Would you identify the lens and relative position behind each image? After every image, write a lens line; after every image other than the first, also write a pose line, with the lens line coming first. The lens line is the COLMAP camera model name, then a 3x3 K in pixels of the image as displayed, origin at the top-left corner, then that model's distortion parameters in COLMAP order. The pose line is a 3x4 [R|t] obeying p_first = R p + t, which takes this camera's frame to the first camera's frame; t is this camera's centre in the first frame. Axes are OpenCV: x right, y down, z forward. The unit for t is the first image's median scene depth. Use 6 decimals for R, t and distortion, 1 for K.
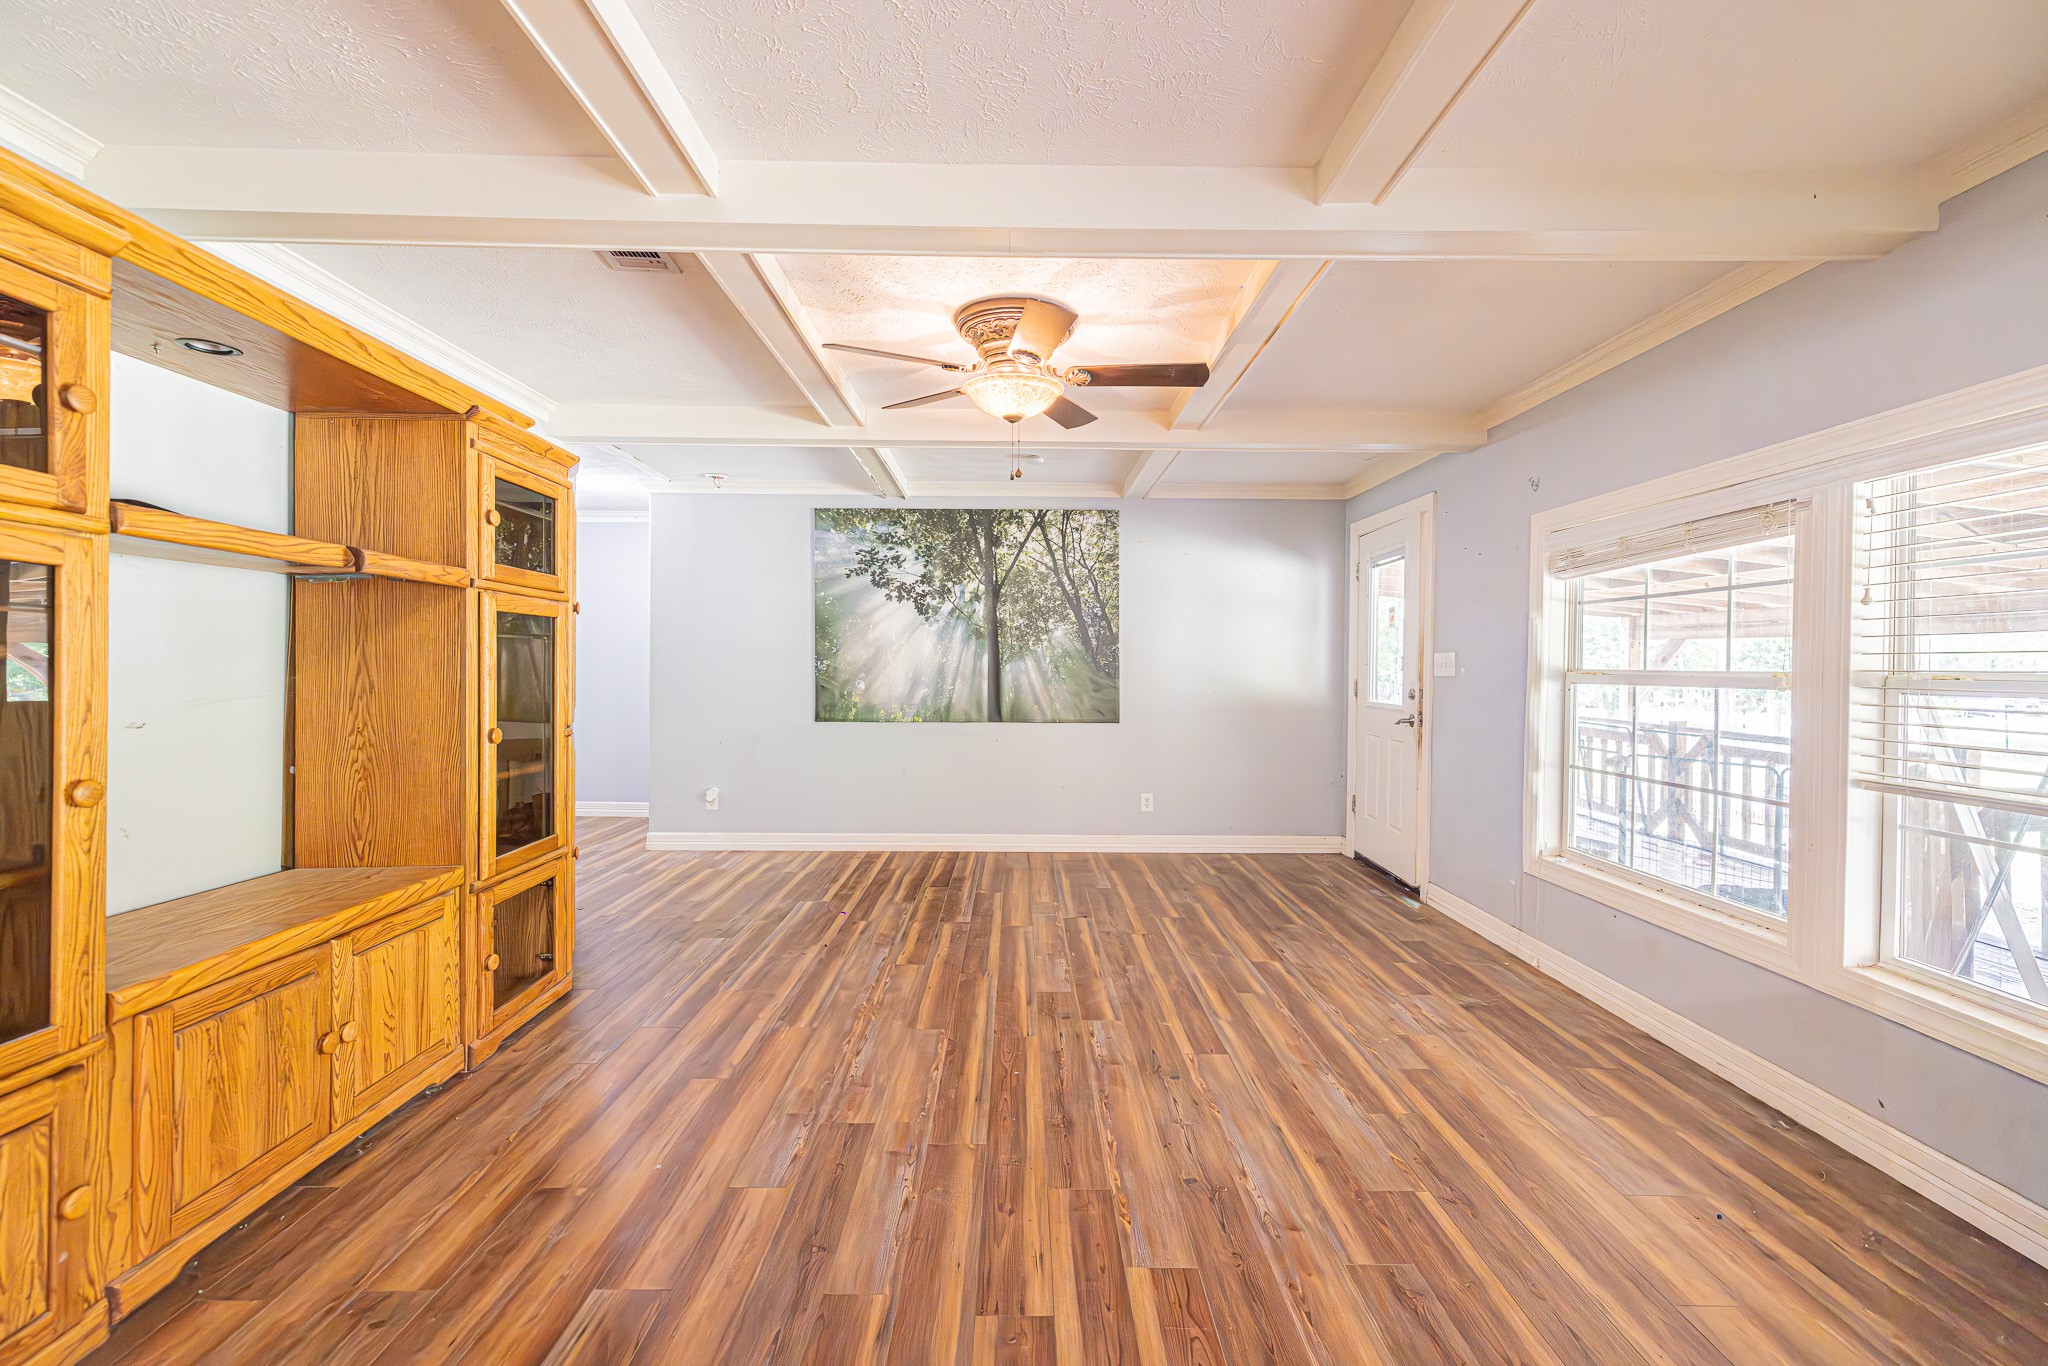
lens RADIAL K [[852.8, 0, 1023.3], [0, 852.8, 672.1], [0, 0, 1]] dist [0.000246, -0.000185]
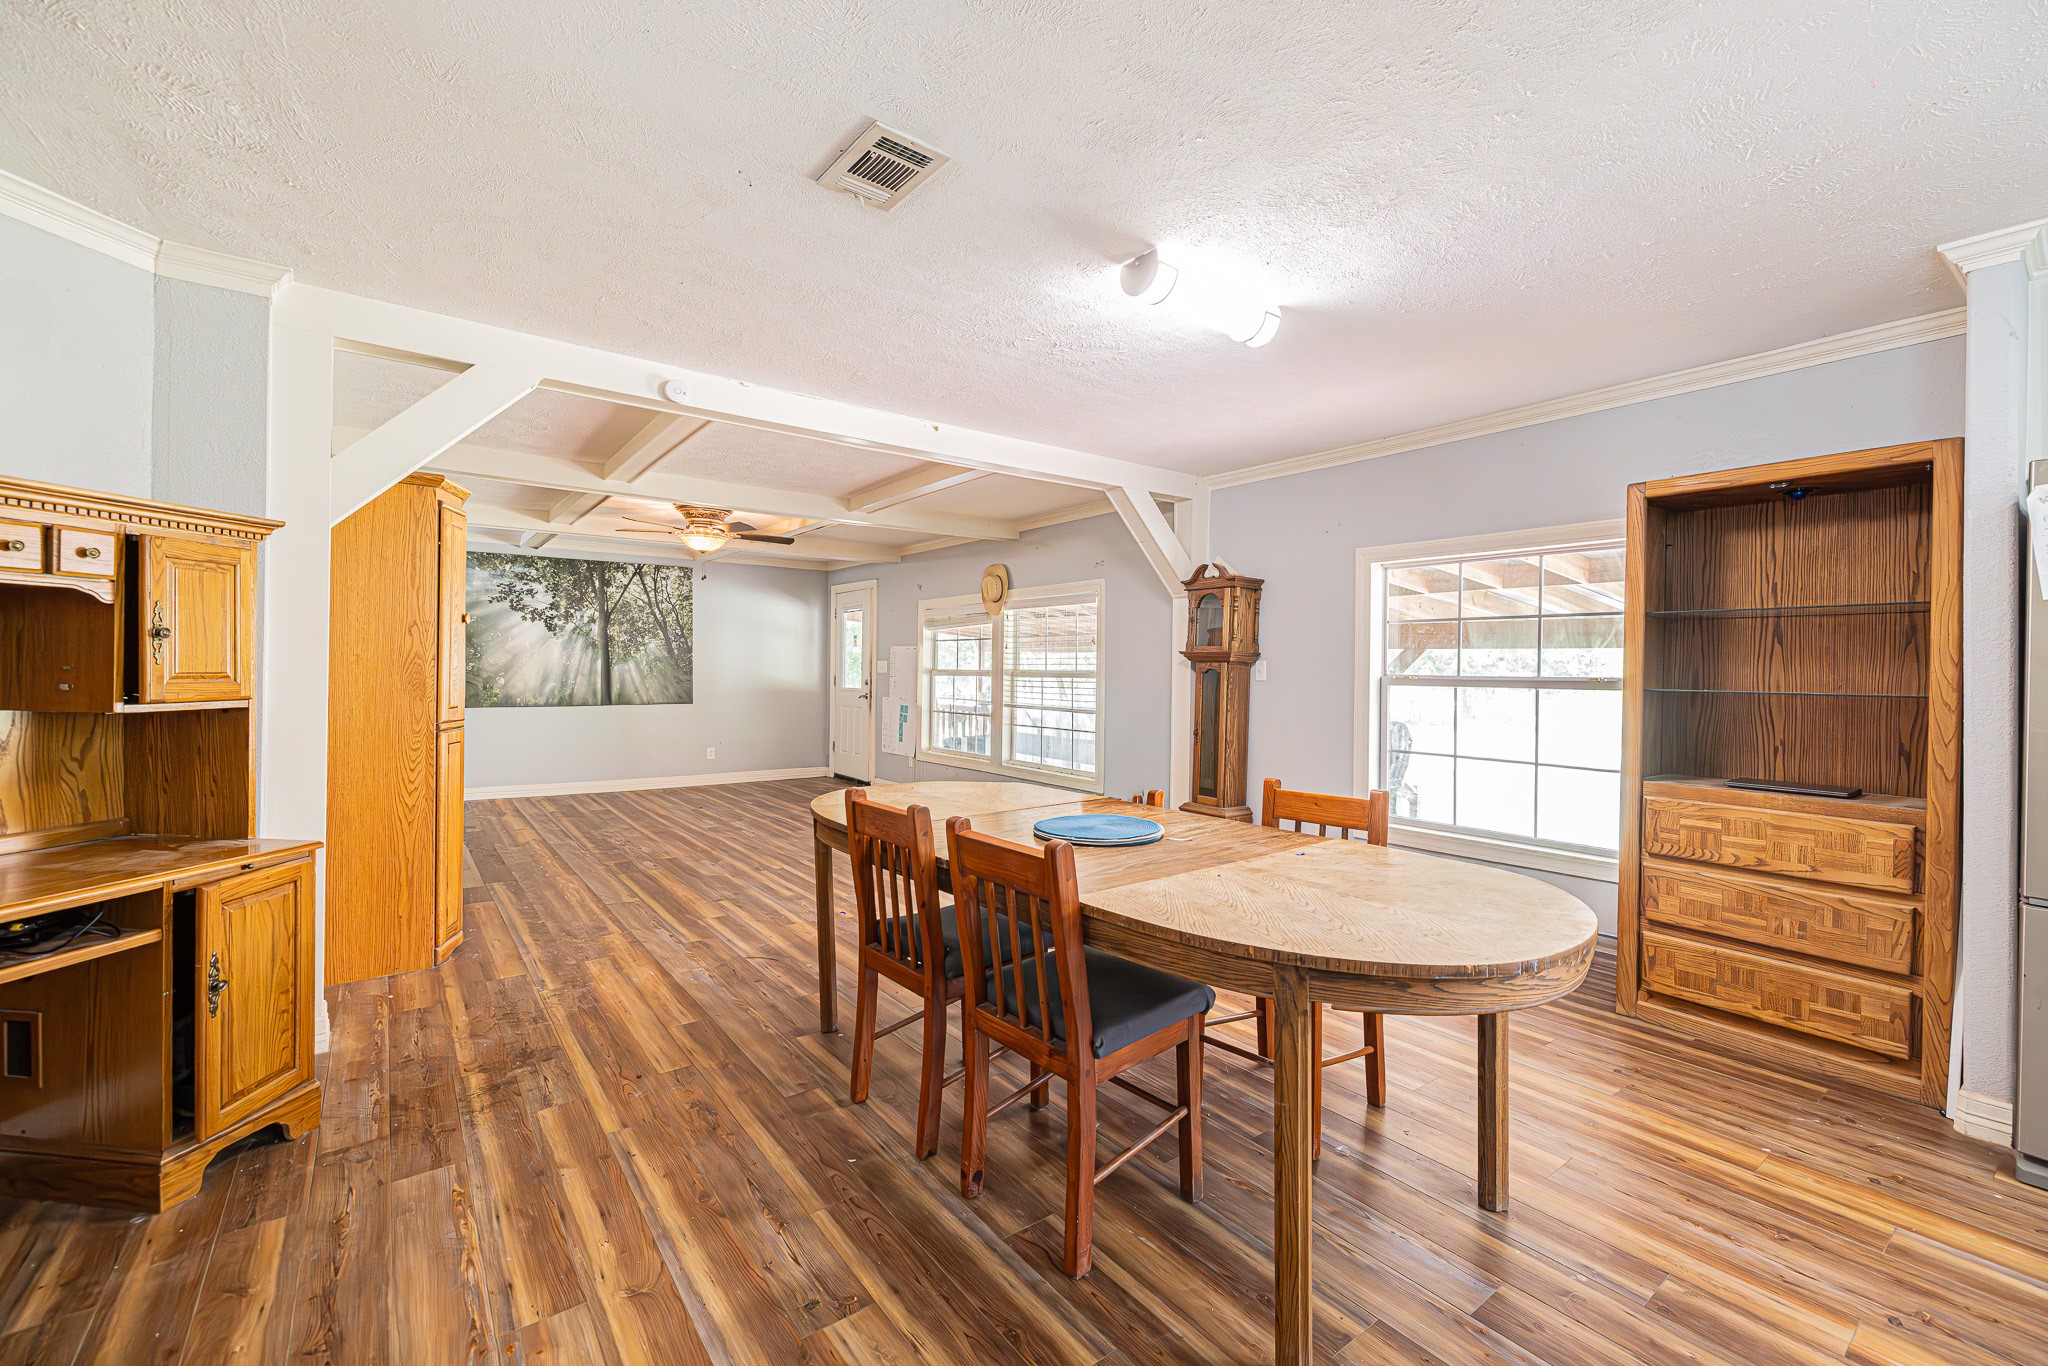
lens RADIAL K [[852.8, 0, 1023.3], [0, 852.8, 672.1], [0, 0, 1]] dist [0.000246, -0.000185]
pose [[0.803340, -0.001815, 0.595518, -0.334150], [0.002115, 0.999998, 0.000194, 0.002789], [-0.595517, 0.001104, 0.803342, -0.622833]]
